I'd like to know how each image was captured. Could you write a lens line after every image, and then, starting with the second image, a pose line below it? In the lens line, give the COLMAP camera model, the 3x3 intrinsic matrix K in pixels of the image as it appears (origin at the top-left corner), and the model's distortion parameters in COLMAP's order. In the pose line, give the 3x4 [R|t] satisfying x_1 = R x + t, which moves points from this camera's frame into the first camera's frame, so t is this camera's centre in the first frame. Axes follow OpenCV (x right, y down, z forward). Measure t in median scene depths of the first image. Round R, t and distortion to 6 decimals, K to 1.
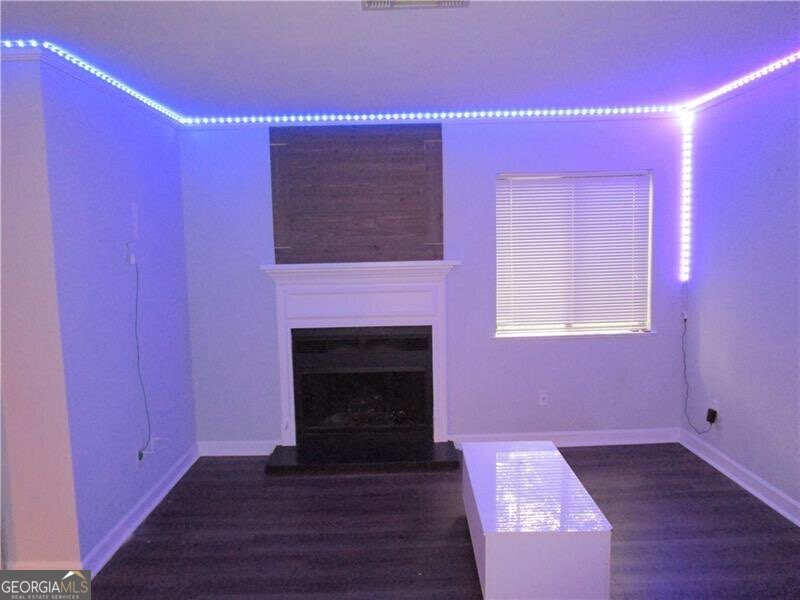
lens RADIAL K [[590.1, 0, 400.8], [0, 590.1, 298.5], [0, 0, 1]] dist [-0.014711, 0.018396]
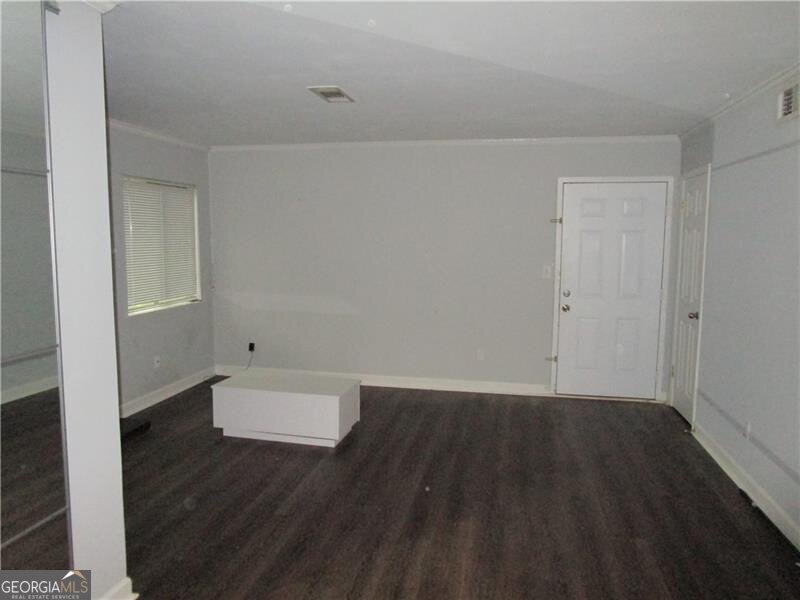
lens RADIAL K [[590.1, 0, 403.4], [0, 590.1, 297.5], [0, 0, 1]] dist [-0.014711, 0.018396]
pose [[0.194423, -0.071708, 0.978293, -0.855335], [0.075987, 0.995429, 0.057862, 0.003977], [-0.977970, 0.063088, 0.198983, 0.246869]]
